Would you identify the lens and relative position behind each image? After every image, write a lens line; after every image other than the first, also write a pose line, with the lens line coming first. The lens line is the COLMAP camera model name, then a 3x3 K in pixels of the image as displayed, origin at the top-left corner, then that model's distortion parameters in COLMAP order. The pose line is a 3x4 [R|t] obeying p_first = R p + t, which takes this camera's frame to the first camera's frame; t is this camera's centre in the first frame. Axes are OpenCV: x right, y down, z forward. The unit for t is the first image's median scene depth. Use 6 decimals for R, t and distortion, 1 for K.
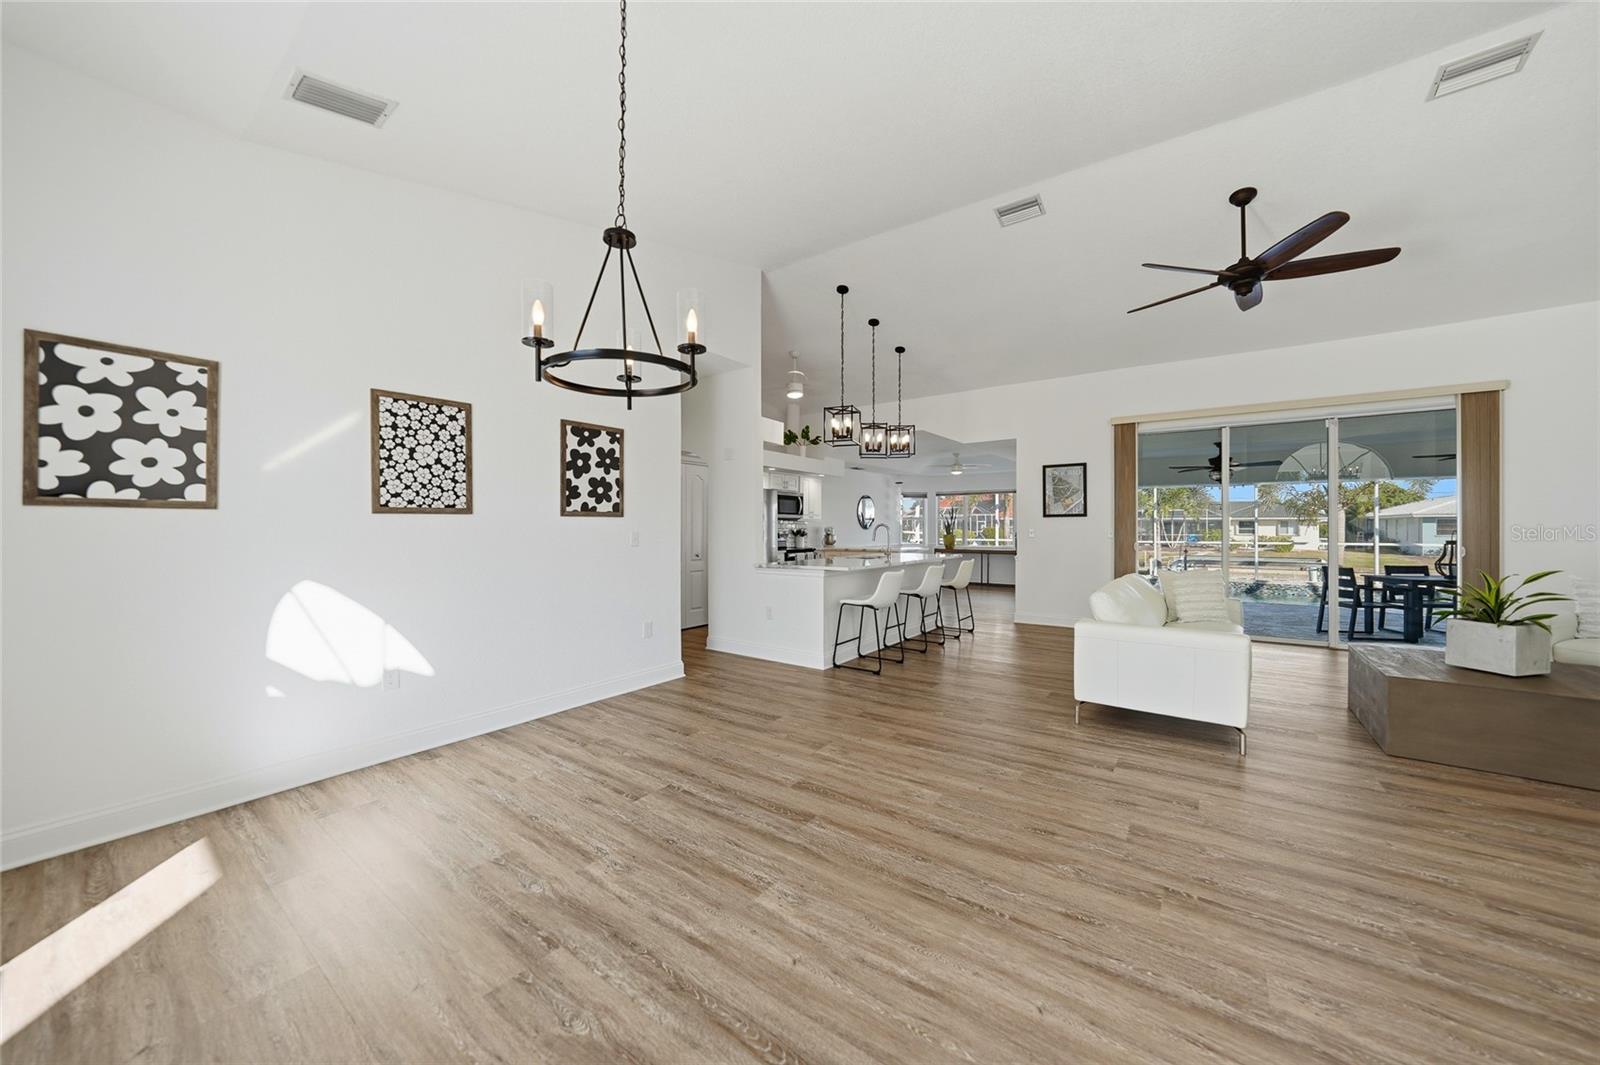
lens RADIAL K [[566.5, 0, 803.6], [0, 566.5, 522.6], [0, 0, 1]] dist [-0.017190, 0.000238]
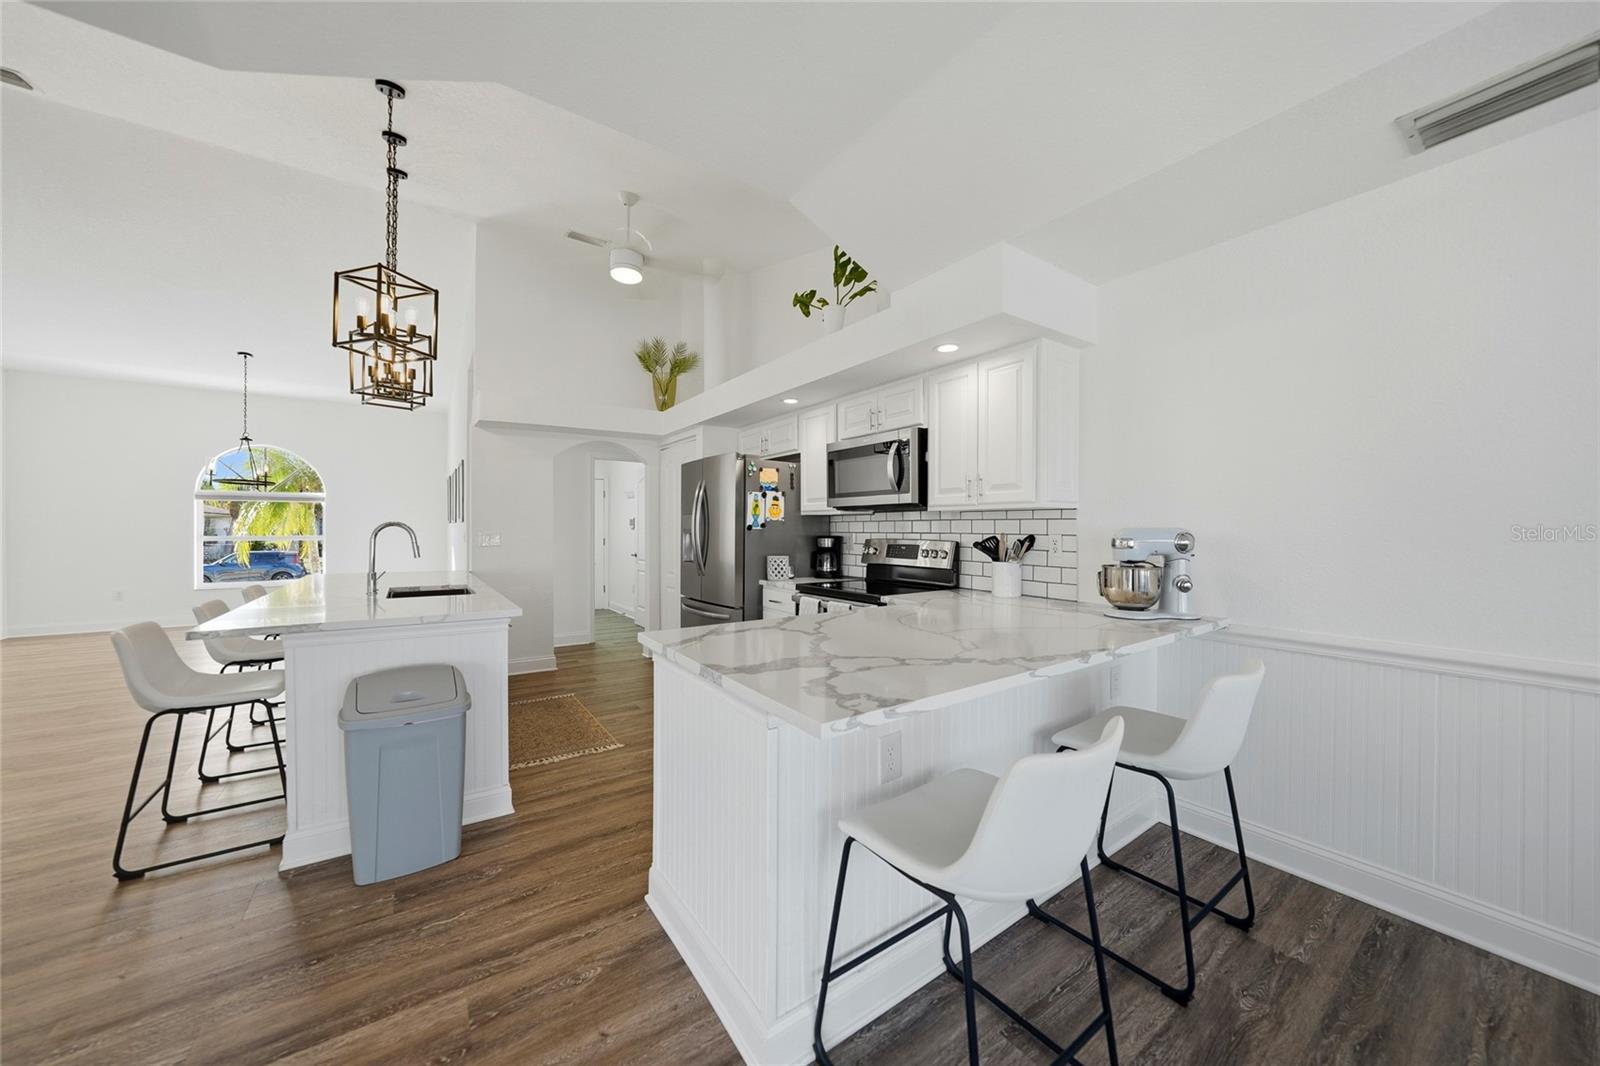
lens RADIAL K [[560.2, 0, 803.0], [0, 560.2, 528.8], [0, 0, 1]] dist [-0.025398, 0.005975]
pose [[-0.324917, -0.002068, -0.945740, 0.734237], [0.007269, 0.999963, -0.004684, 0.018534], [0.945715, -0.008396, -0.324889, 2.311703]]
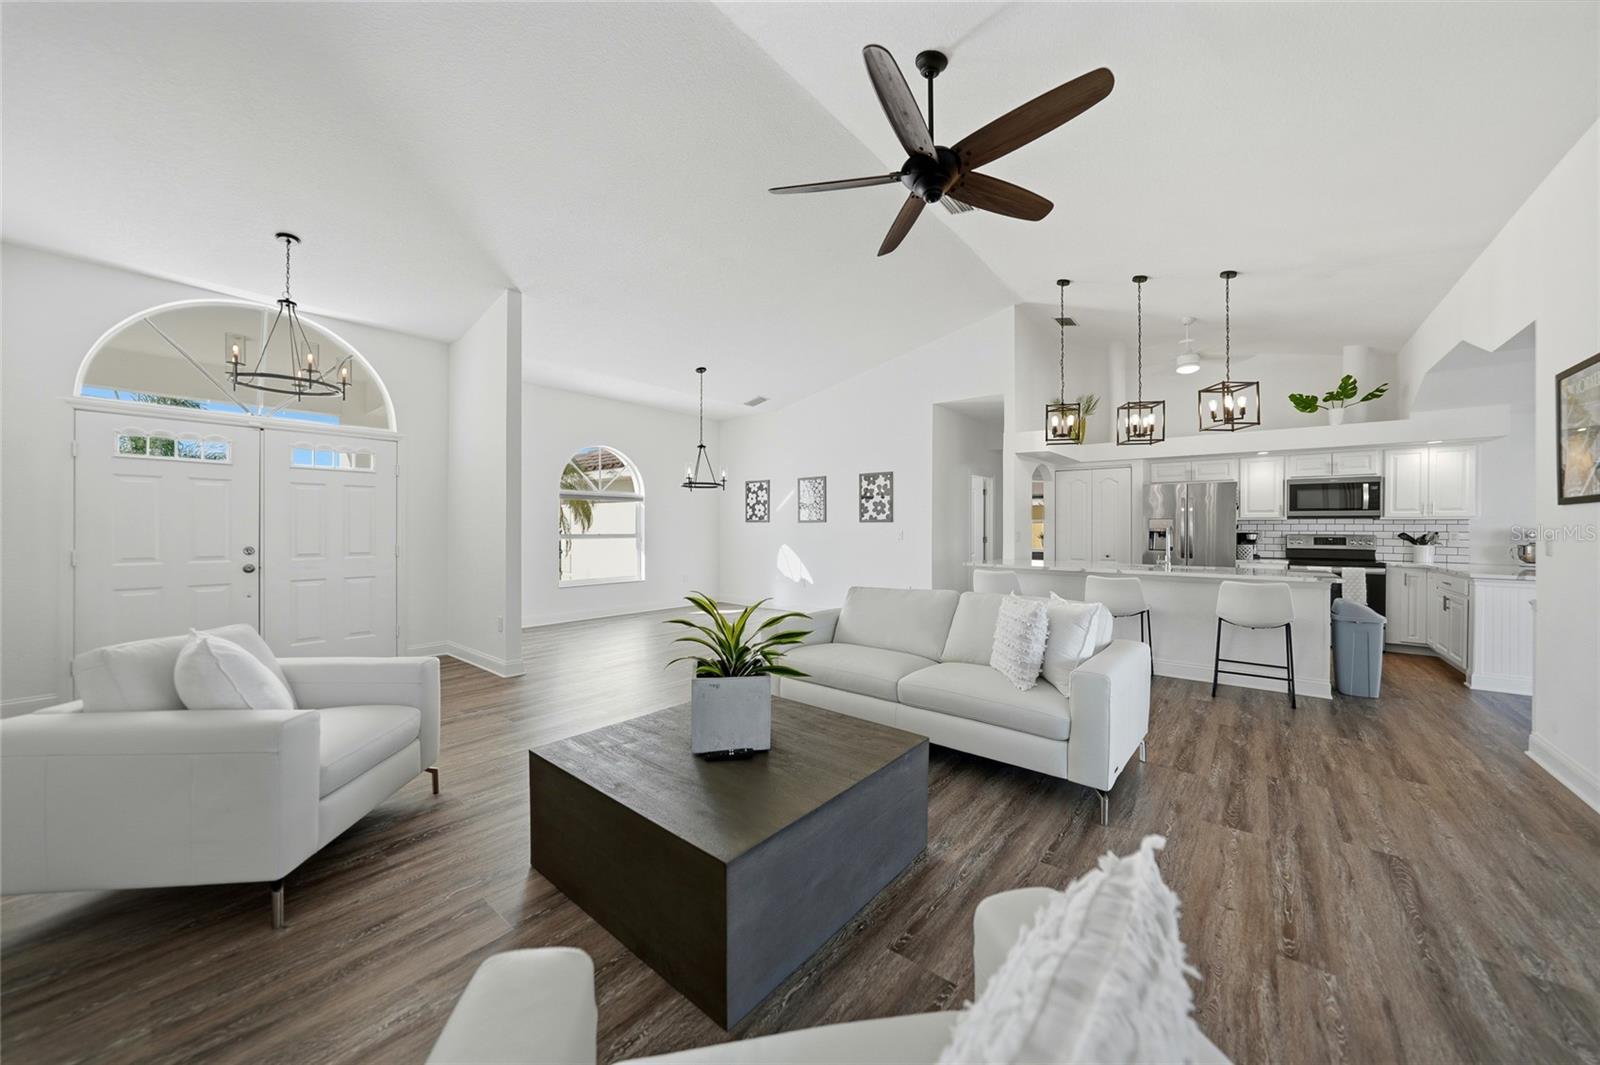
lens RADIAL K [[560.2, 0, 803.0], [0, 560.2, 528.3], [0, 0, 1]] dist [-0.025398, 0.005975]
pose [[-0.065597, 0.001800, -0.997845, 1.456118], [0.005058, 0.999986, 0.001472, 0.005281], [0.997833, -0.004951, -0.065605, 0.862733]]
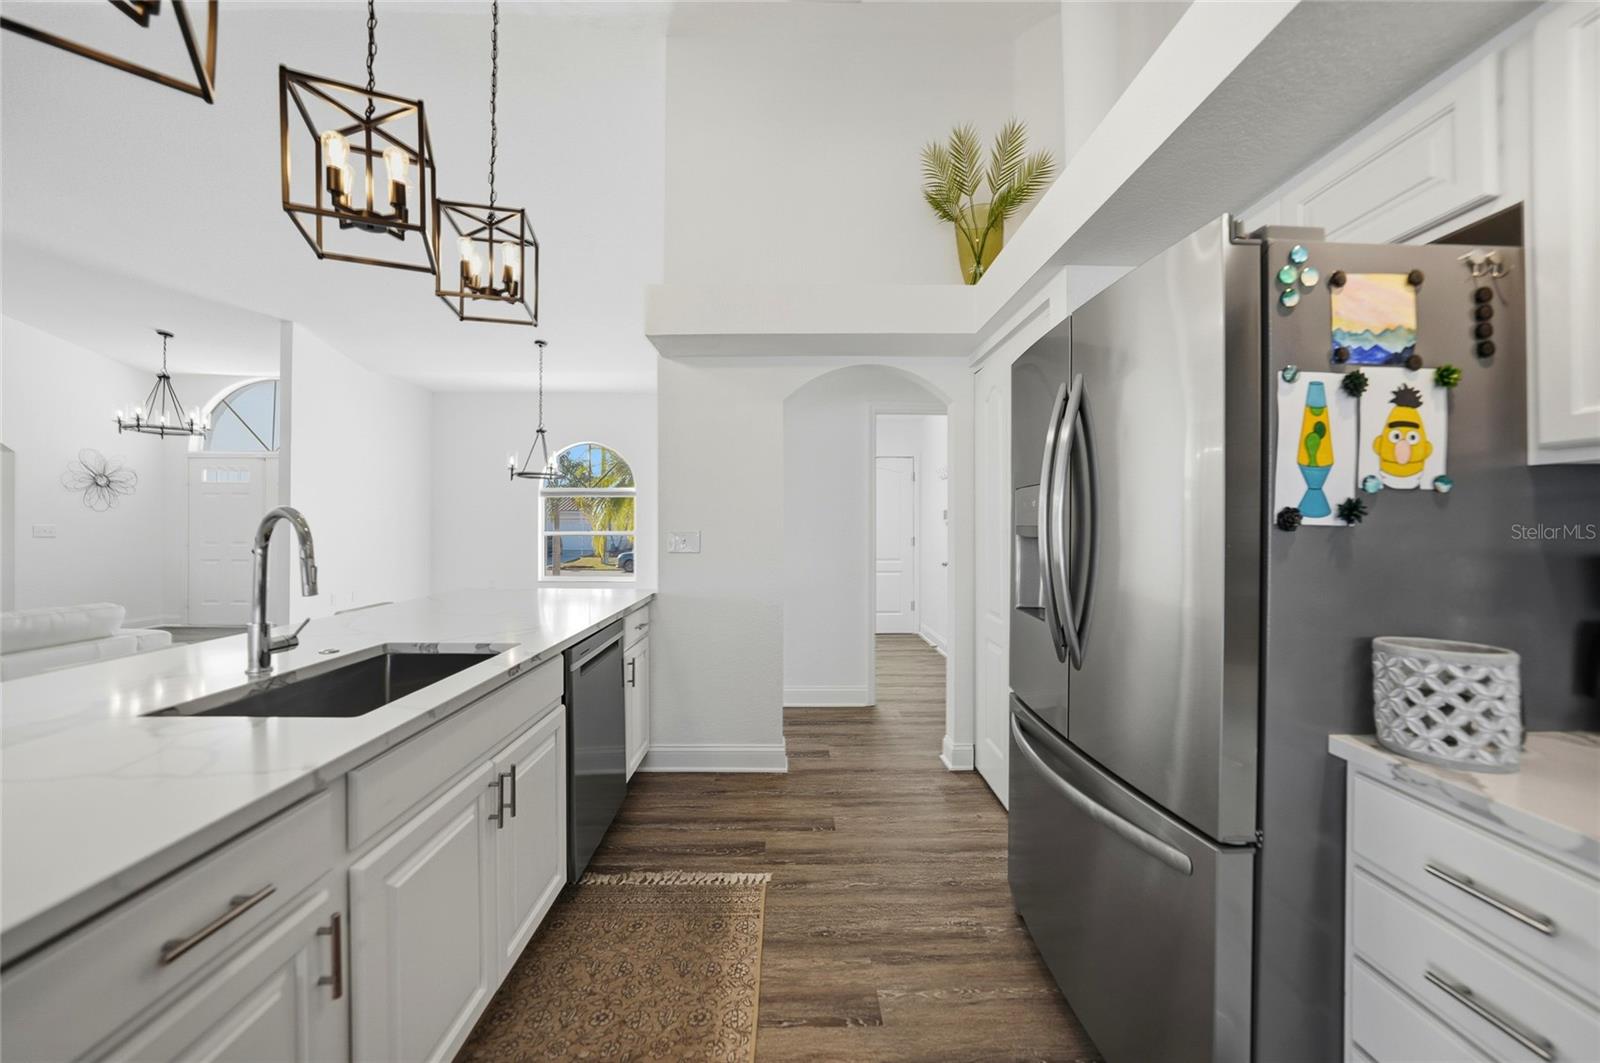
lens RADIAL K [[566.5, 0, 803.6], [0, 566.5, 521.6], [0, 0, 1]] dist [-0.017190, 0.000238]
pose [[-0.796067, -0.004472, -0.605191, 0.181298], [0.003178, 0.999928, -0.011570, 0.014606], [0.605200, -0.011134, -0.795996, 1.989540]]
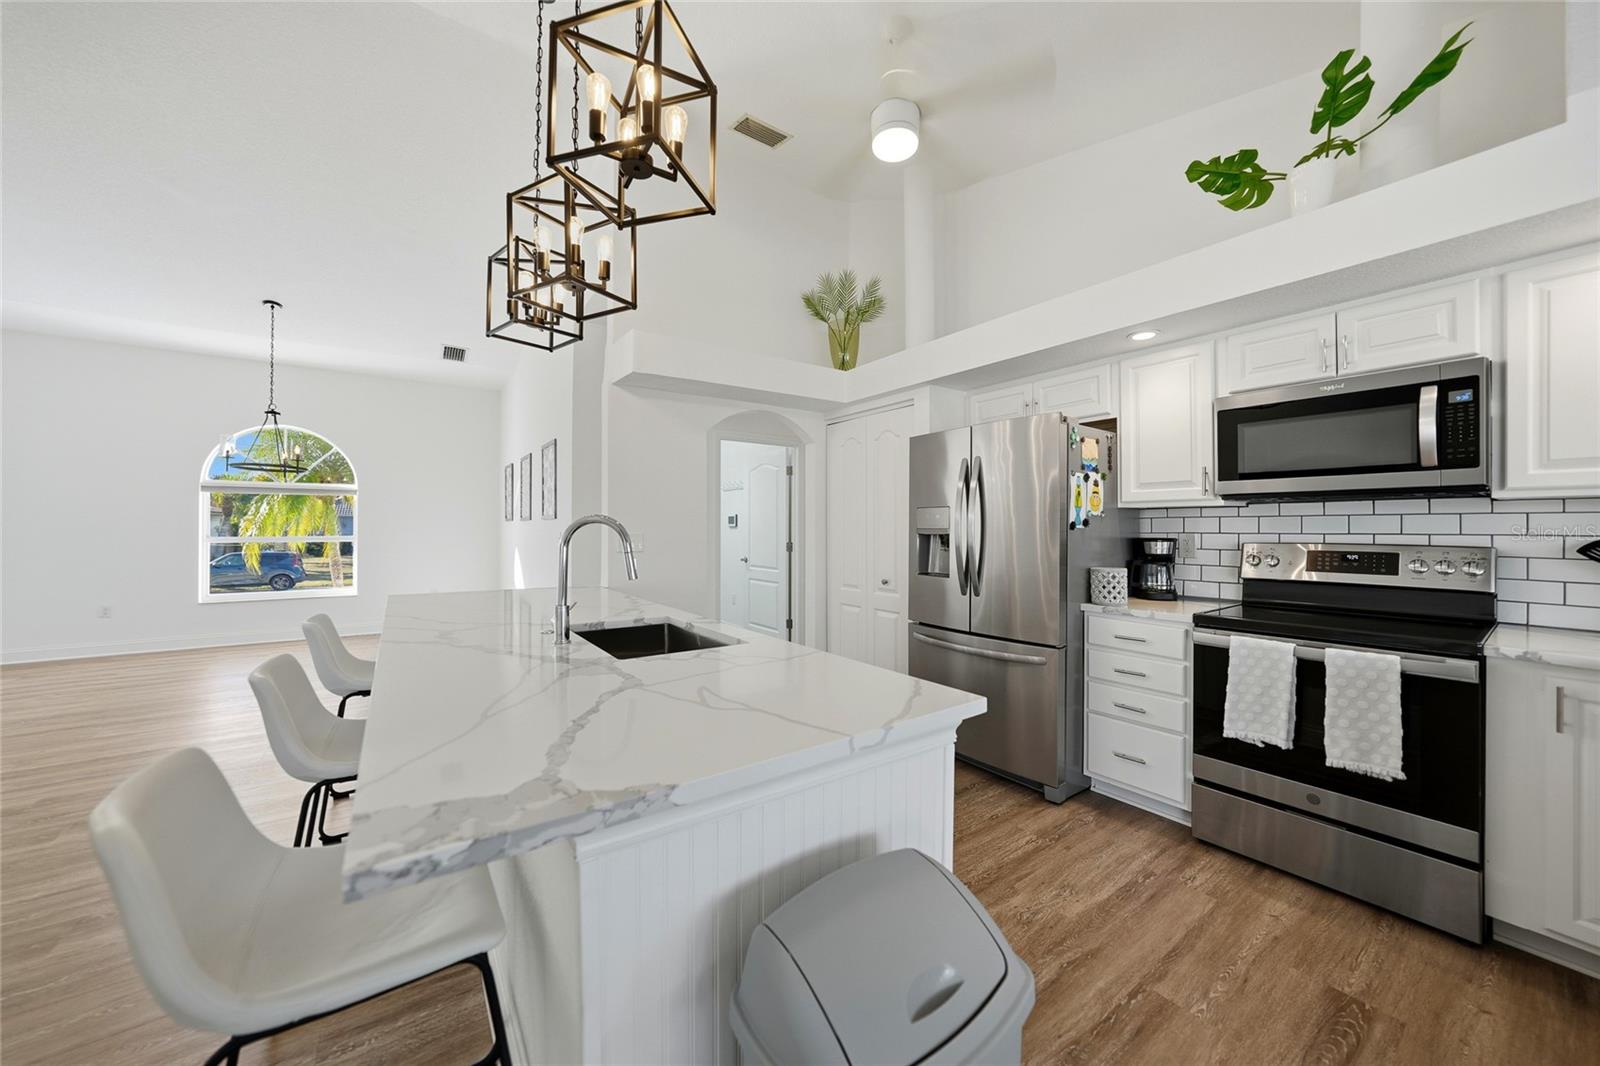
lens RADIAL K [[560.2, 0, 803.0], [0, 560.2, 528.8], [0, 0, 1]] dist [-0.025398, 0.005975]
pose [[-0.317528, 0.000836, -0.948249, 0.568338], [0.006736, 0.999976, -0.001374, 0.013823], [0.948225, -0.006824, -0.317526, 1.841208]]
